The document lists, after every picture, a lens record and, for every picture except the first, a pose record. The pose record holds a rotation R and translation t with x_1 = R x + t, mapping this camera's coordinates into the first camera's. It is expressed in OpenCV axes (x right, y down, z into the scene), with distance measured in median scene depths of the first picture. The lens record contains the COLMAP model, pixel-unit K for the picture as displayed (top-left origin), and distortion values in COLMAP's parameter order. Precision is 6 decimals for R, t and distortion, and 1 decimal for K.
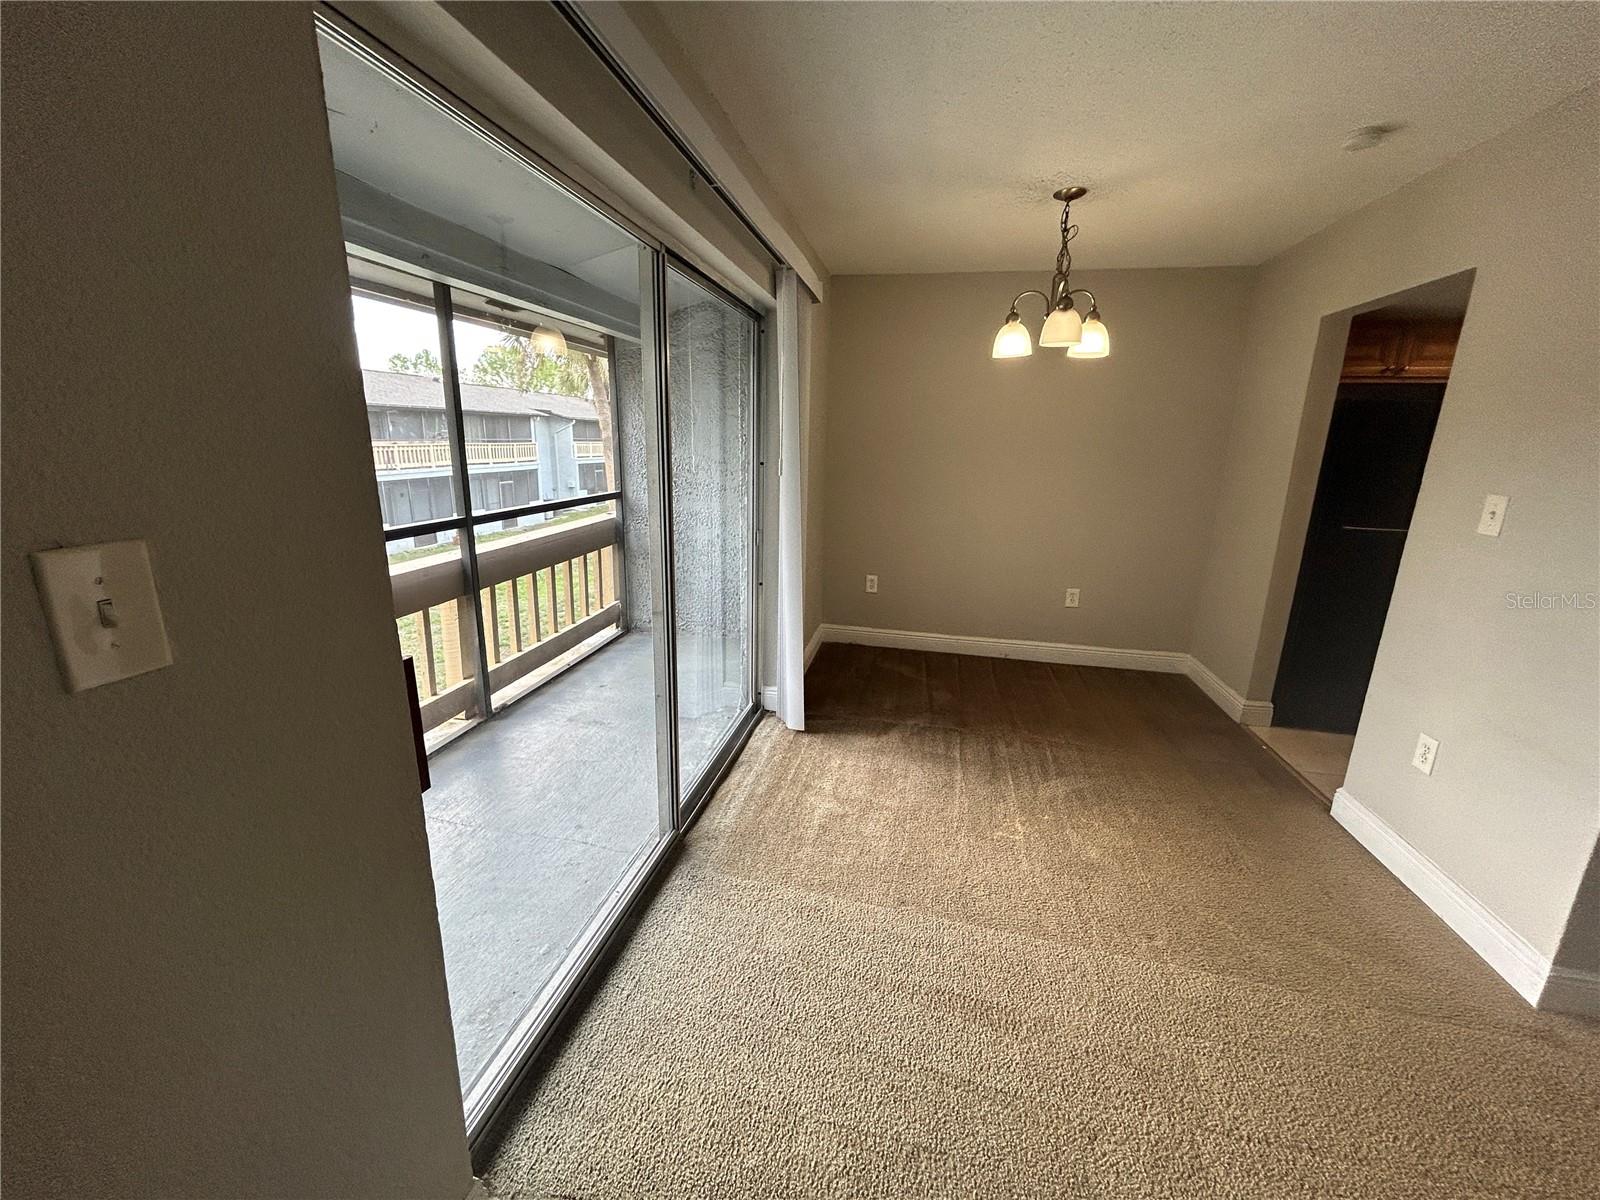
lens RADIAL K [[642.5, 0, 800.0], [0, 642.5, 597.9], [0, 0, 1]] dist [-0.000035, 0.000347]
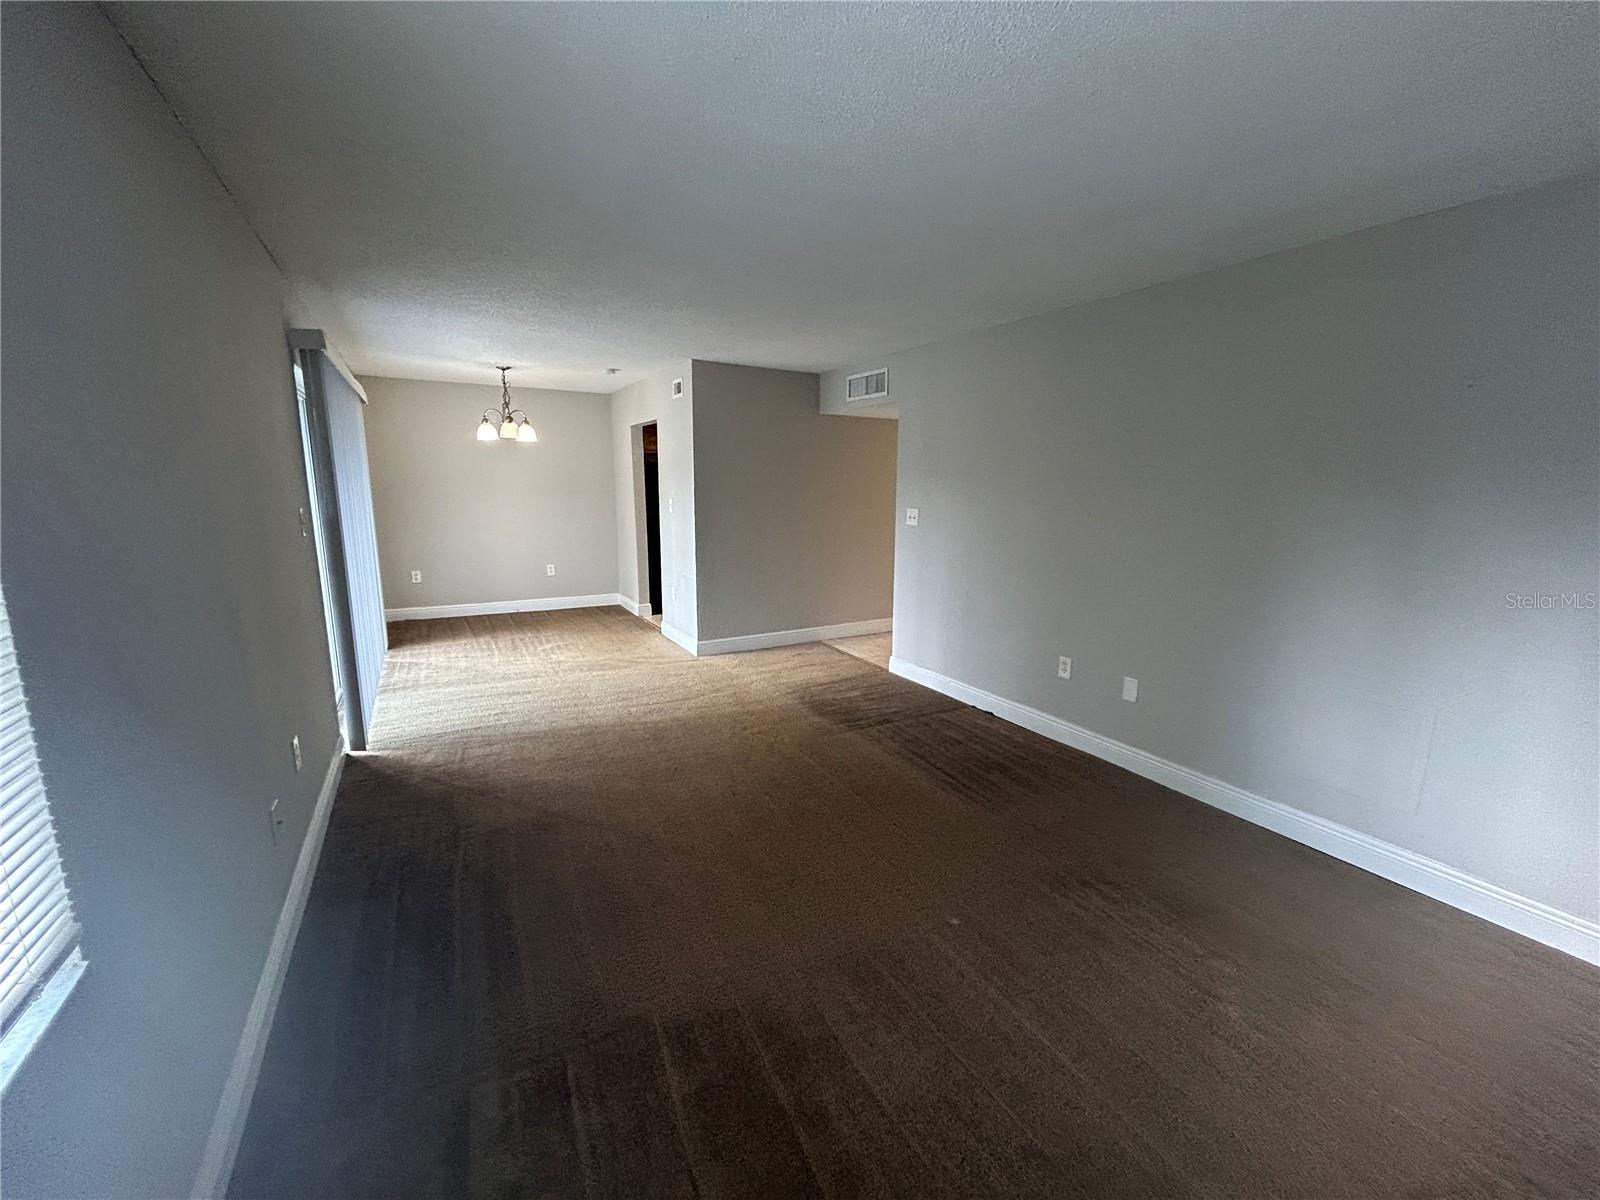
lens RADIAL K [[646.7, 0, 793.7], [0, 646.7, 600.1], [0, 0, 1]] dist [-0.000470, 0.000035]
pose [[0.754897, -0.133258, 0.642163, -0.357704], [0.166796, 0.985955, 0.008523, 0.296828], [-0.634279, 0.100676, 0.766521, -1.255981]]
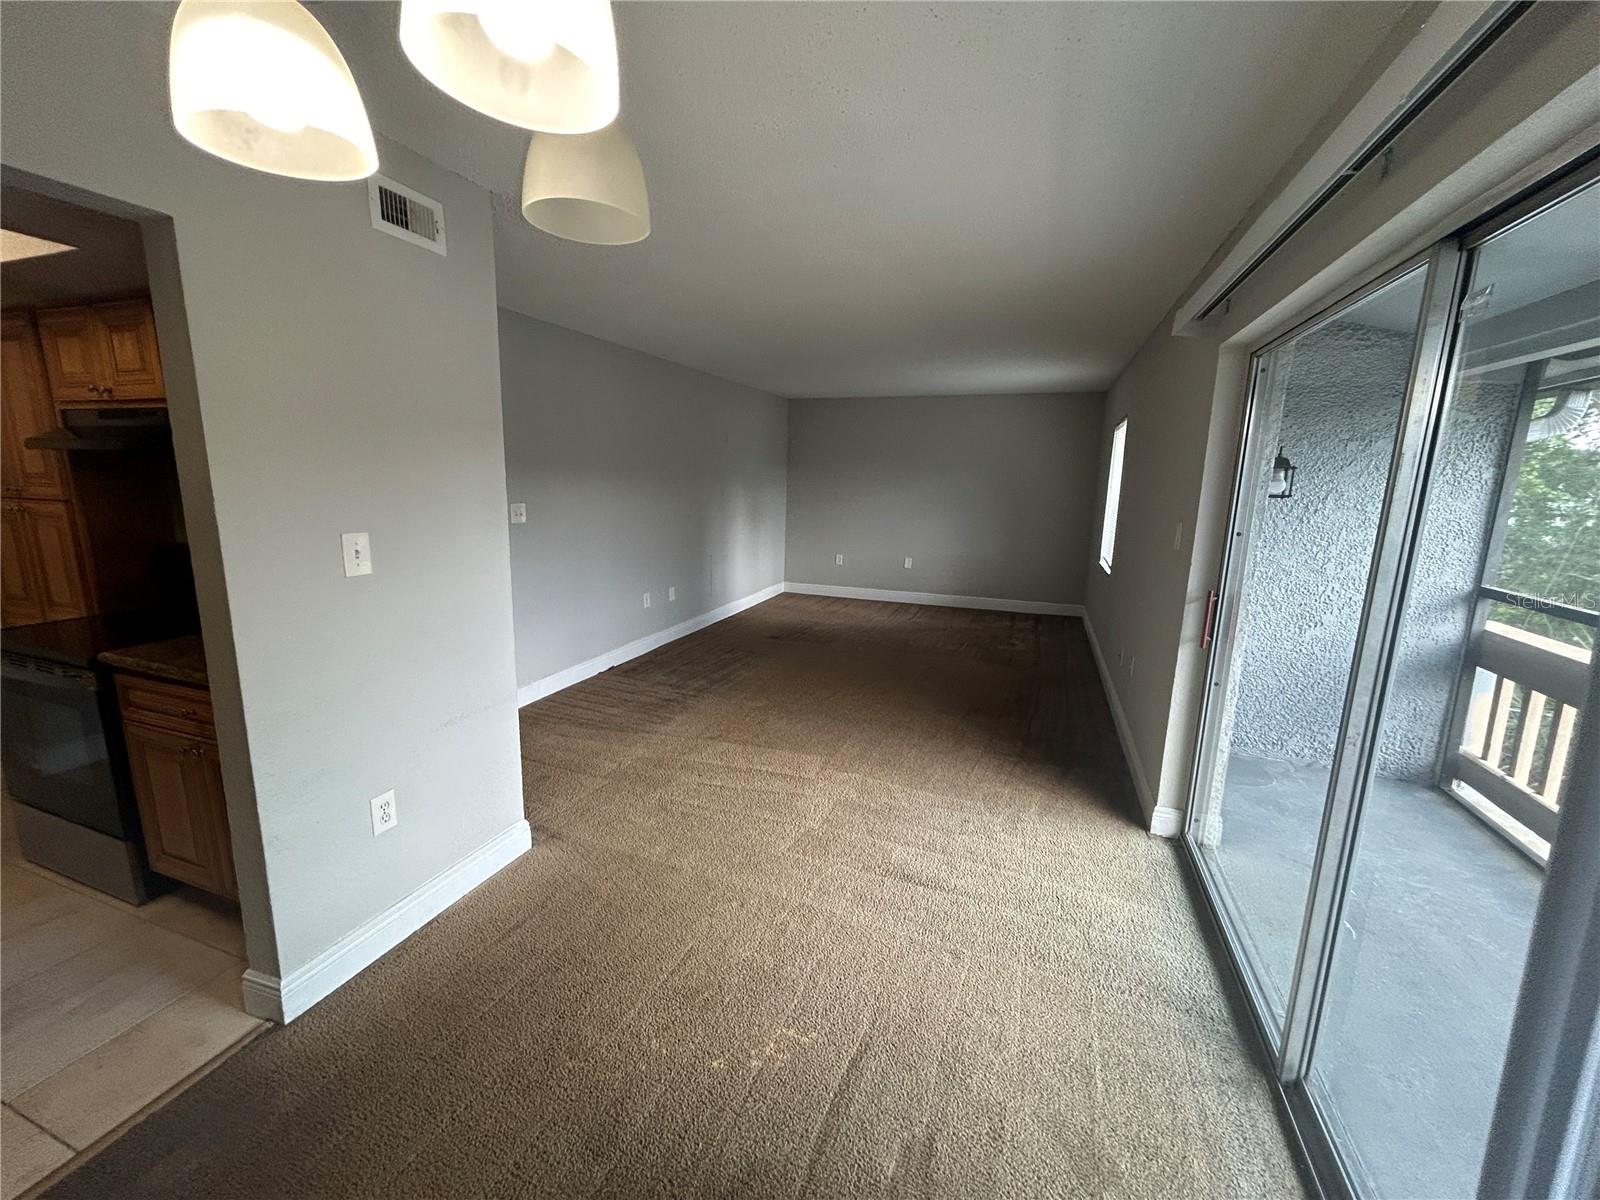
lens RADIAL K [[638.3, 0, 799.1], [0, 638.3, 600.4], [0, 0, 1]] dist [-0.001522, 0.000313]
pose [[-0.988364, -0.068681, 0.135721, 0.243810], [-0.004262, 0.904414, 0.426635, -0.359907], [-0.152049, 0.421092, -0.894183, 1.361272]]
